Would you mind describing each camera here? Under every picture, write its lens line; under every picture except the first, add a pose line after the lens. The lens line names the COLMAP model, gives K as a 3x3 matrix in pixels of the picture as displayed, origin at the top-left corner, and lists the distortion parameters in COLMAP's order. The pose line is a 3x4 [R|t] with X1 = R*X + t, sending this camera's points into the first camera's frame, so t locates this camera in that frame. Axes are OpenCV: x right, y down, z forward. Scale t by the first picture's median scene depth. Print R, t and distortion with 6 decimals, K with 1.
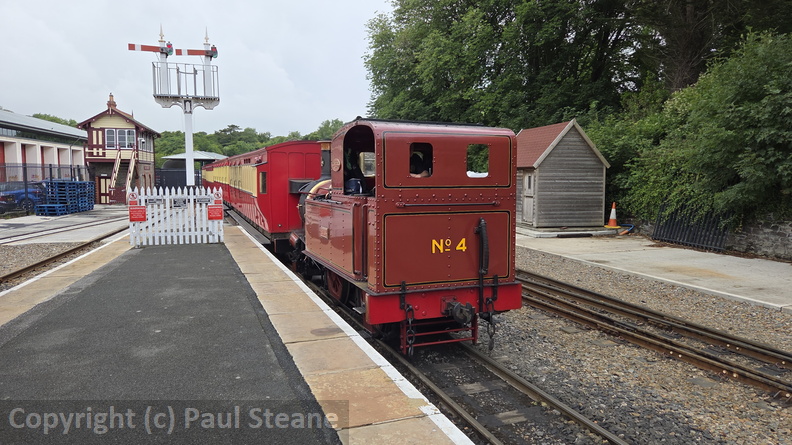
lens RADIAL K [[535.7, 0, 397.9], [0, 535.7, 213.4], [0, 0, 1]] dist [0.041076, -0.001683]
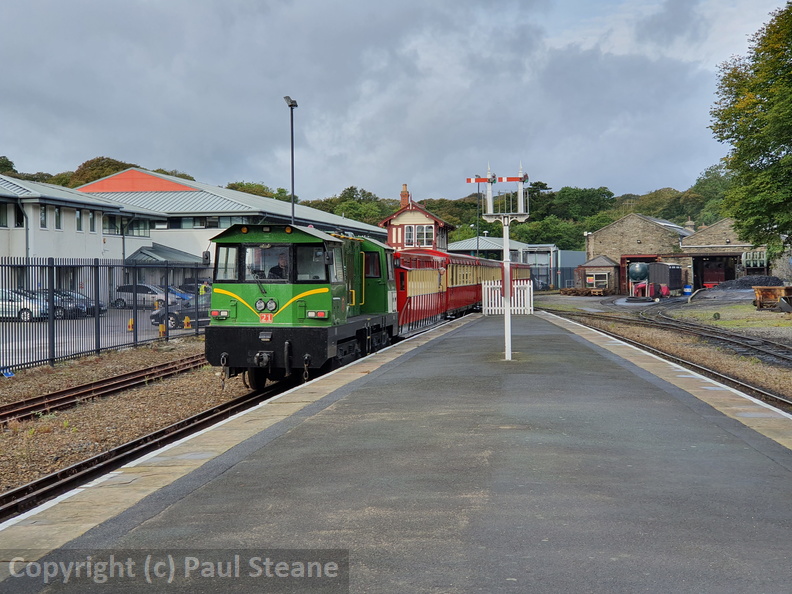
lens RADIAL K [[1198.7, 0, 396.0], [0, 1198.7, 297.0], [0, 0, 1]] dist [-0.001389, 0.010347]
pose [[0.916365, -0.007872, -0.400266, 0.263778], [-0.013541, 0.998625, -0.050641, 0.069441], [0.400115, 0.051826, 0.914999, -0.877545]]
